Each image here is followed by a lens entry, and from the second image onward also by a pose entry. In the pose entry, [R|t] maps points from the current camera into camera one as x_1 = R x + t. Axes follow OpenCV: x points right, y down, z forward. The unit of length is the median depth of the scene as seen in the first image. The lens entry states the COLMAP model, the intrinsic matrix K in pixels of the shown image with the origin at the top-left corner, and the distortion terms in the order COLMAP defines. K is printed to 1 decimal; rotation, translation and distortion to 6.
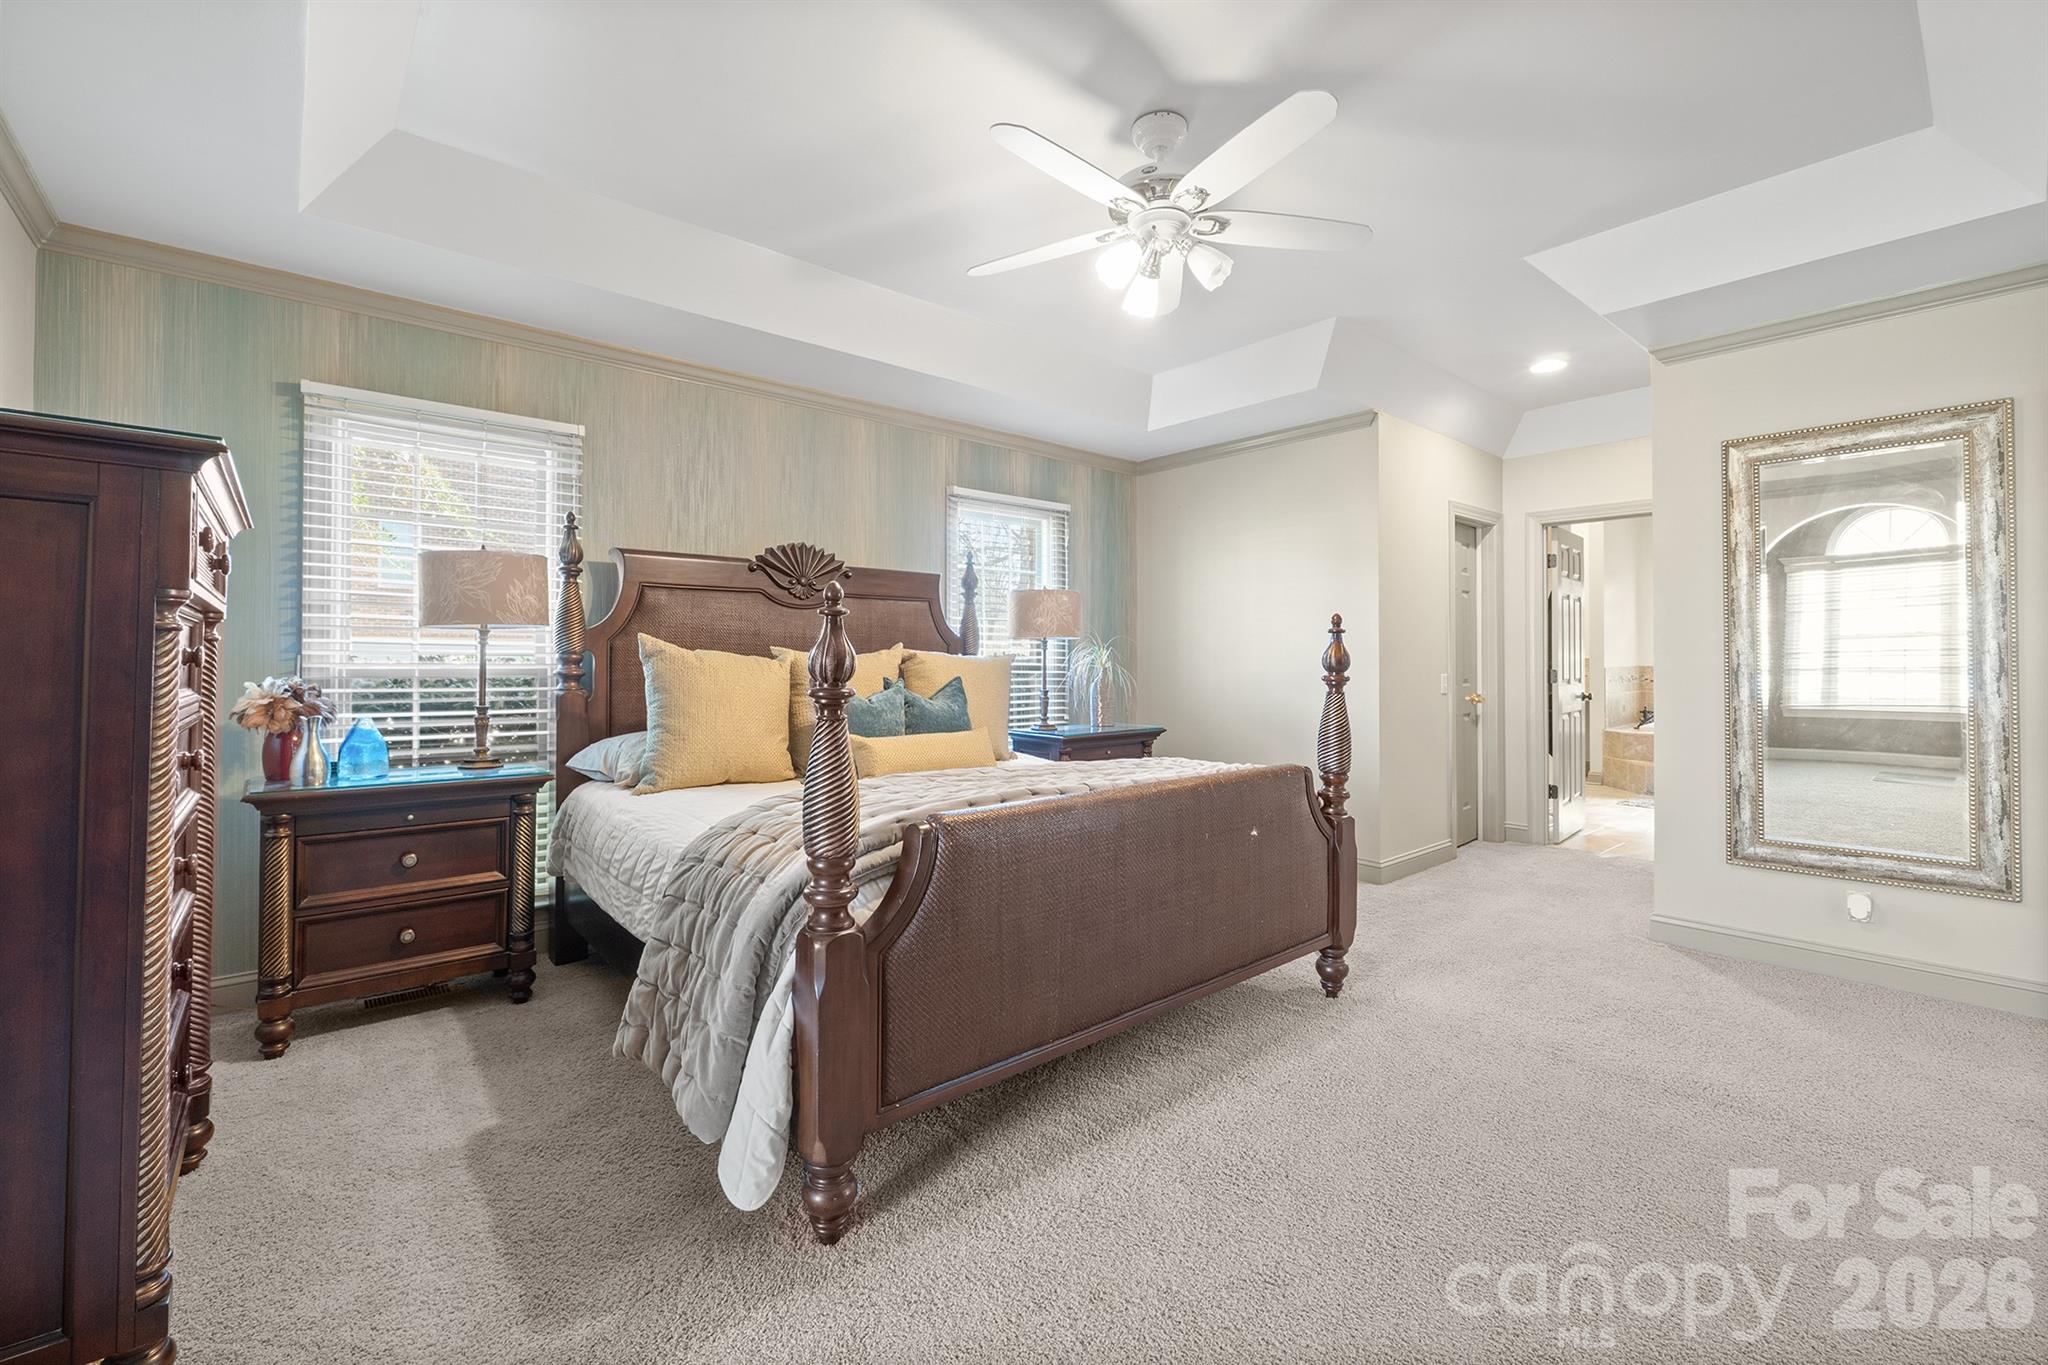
lens RADIAL K [[865.8, 0, 1024.0], [0, 865.8, 682.5], [0, 0, 1]] dist [0.001508, 0.000084]
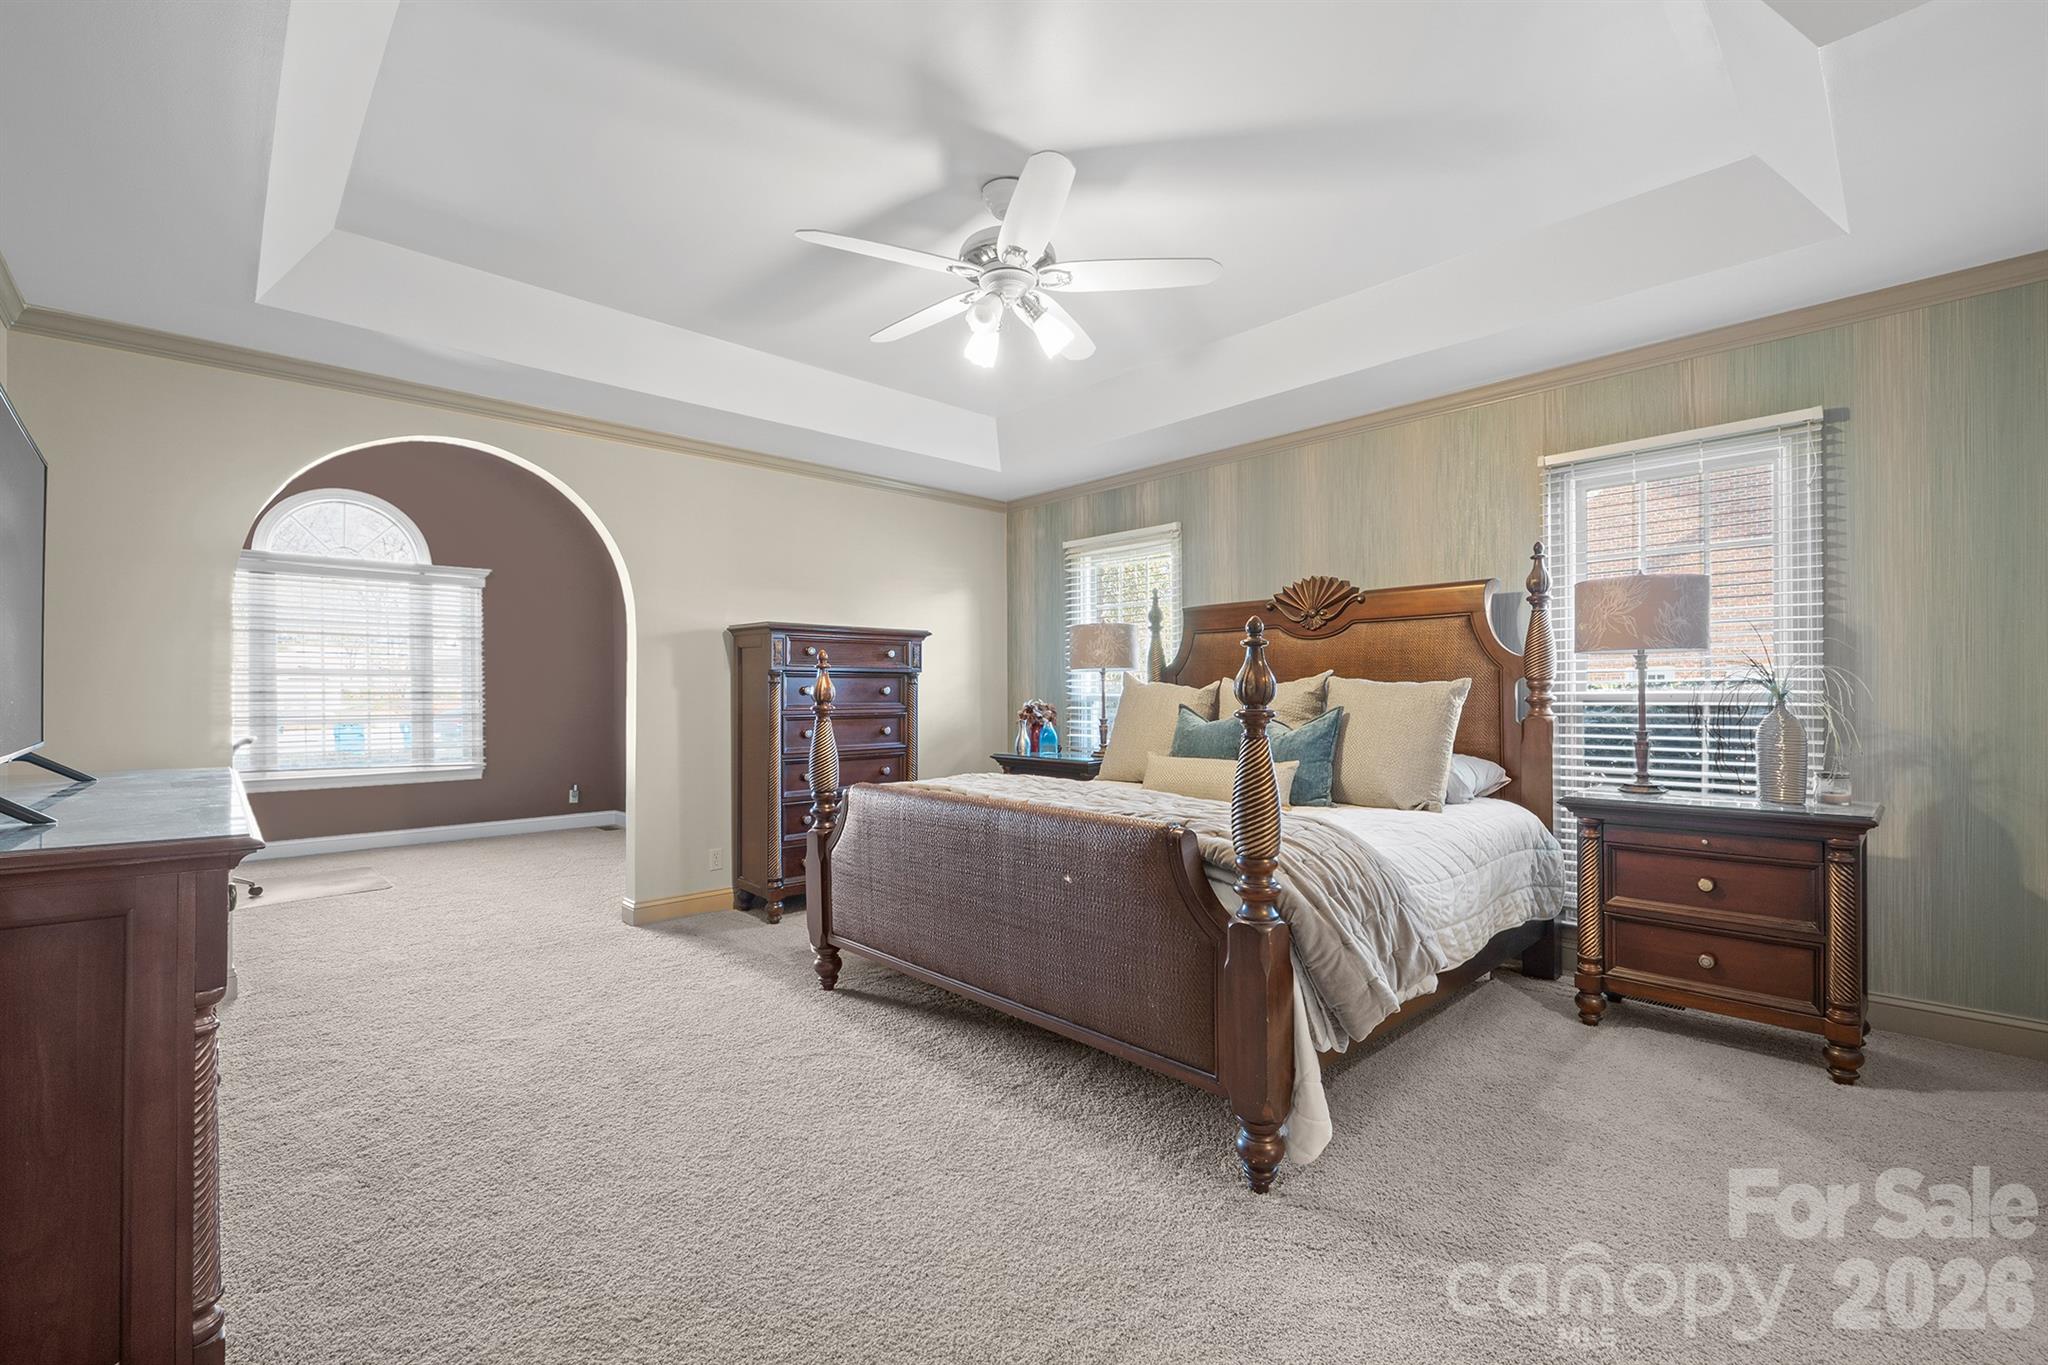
lens RADIAL K [[862.5, 0, 1024.0], [0, 862.5, 682.5], [0, 0, 1]] dist [-0.049930, 0.000179]
pose [[0.050808, -0.012097, -0.998635, 0.830635], [-0.016600, 0.999778, -0.012955, -0.013109], [0.998570, 0.017236, 0.050596, 0.642959]]
